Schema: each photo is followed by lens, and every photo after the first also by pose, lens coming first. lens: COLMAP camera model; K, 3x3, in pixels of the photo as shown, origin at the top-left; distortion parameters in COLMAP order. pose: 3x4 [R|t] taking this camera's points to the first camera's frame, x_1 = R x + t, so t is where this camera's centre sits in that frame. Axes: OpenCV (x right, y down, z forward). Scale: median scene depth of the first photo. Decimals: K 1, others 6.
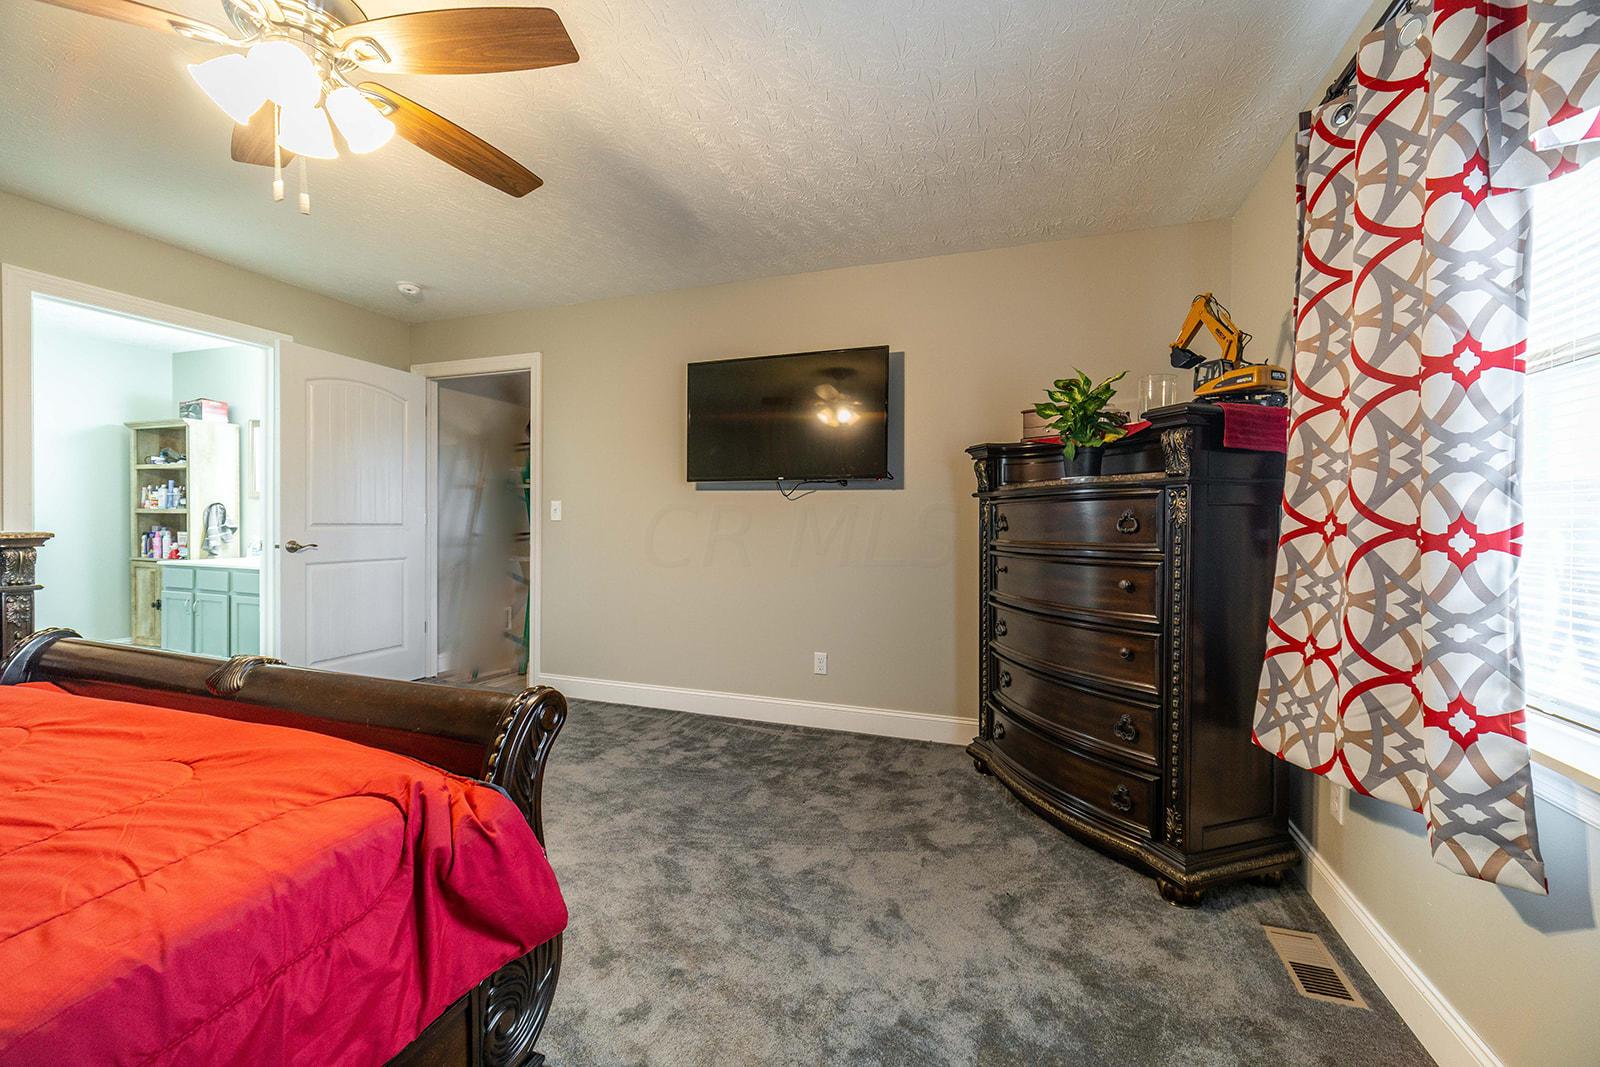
lens RADIAL K [[631.1, 0, 808.6], [0, 631.1, 534.1], [0, 0, 1]] dist [-0.002121, -0.000145]
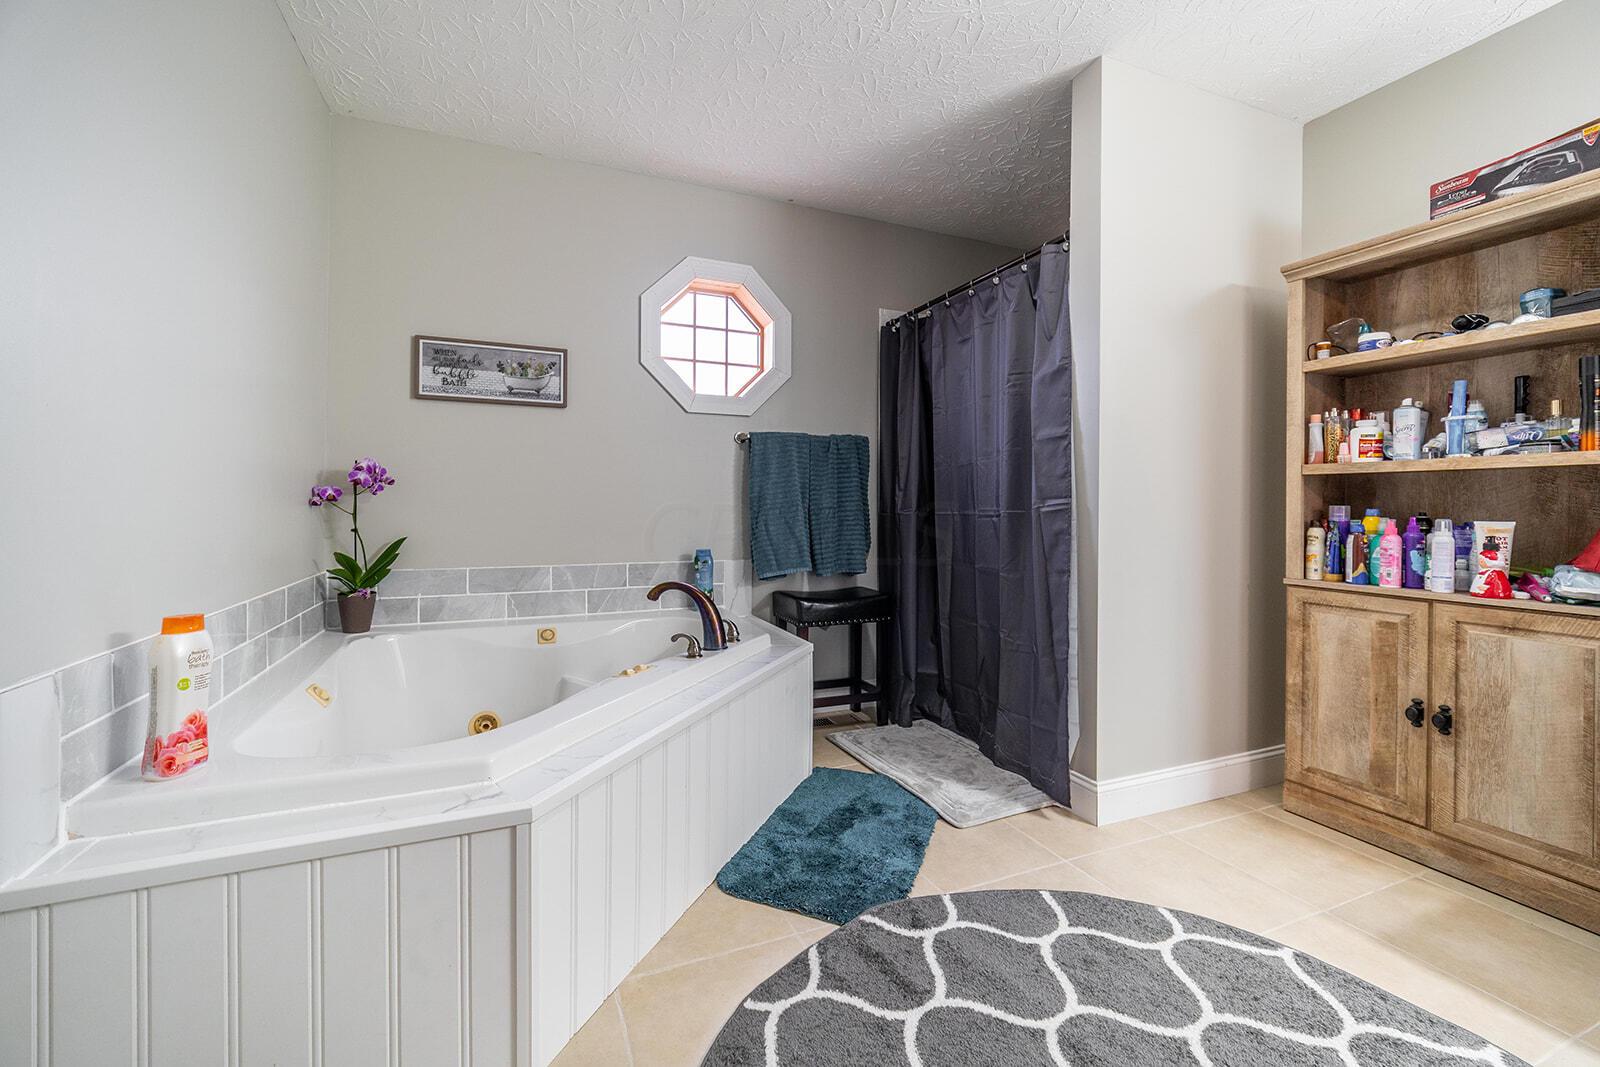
lens RADIAL K [[636.6, 0, 796.7], [0, 636.6, 509.2], [0, 0, 1]] dist [-0.001403, -0.000201]
pose [[0.665724, -0.002545, -0.746194, -0.984695], [-0.010388, 0.999866, -0.012678, -0.001776], [0.746126, 0.016191, 0.665608, 0.464051]]
